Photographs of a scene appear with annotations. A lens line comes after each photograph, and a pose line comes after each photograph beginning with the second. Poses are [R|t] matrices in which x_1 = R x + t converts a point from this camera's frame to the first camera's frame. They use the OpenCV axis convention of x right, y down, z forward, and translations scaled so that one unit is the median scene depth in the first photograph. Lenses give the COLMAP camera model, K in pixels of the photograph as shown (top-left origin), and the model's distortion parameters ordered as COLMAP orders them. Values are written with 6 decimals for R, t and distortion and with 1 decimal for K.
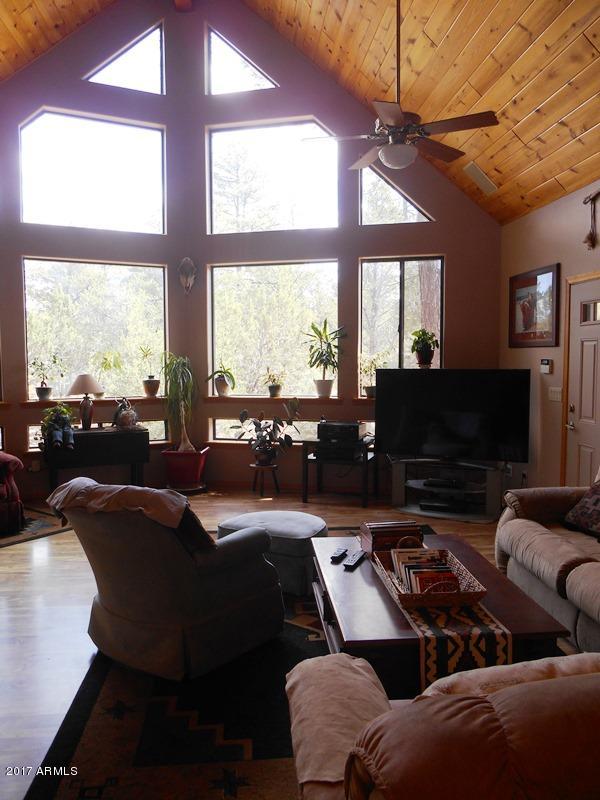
lens RADIAL K [[619.1, 0, 300.0], [0, 619.1, 400.0], [0, 0, 1]] dist [-0.017080, 0.008767]
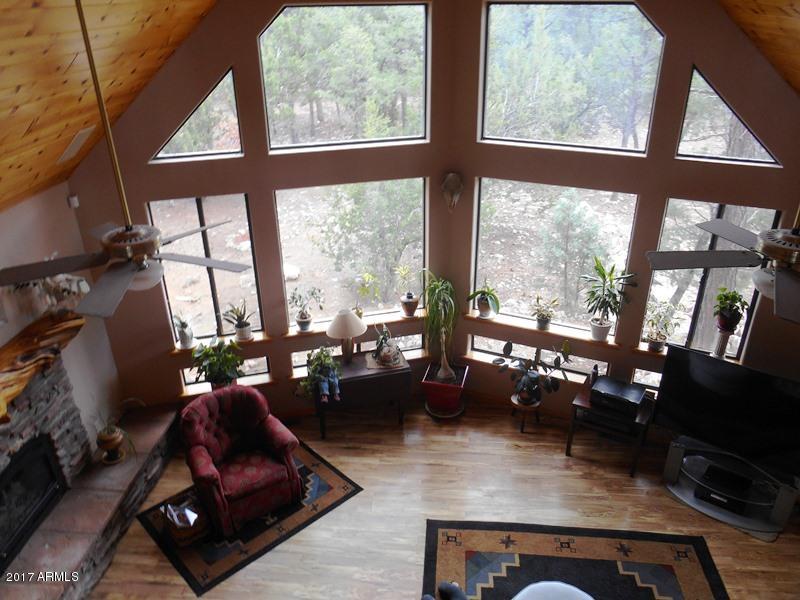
lens RADIAL K [[619.1, 0, 400.3], [0, 619.1, 296.4], [0, 0, 1]] dist [-0.017080, 0.008767]
pose [[0.984098, 0.072650, -0.162087, -0.103080], [-0.003310, 0.919873, 0.392202, -0.408156], [0.177593, -0.385428, 0.905486, 0.148216]]
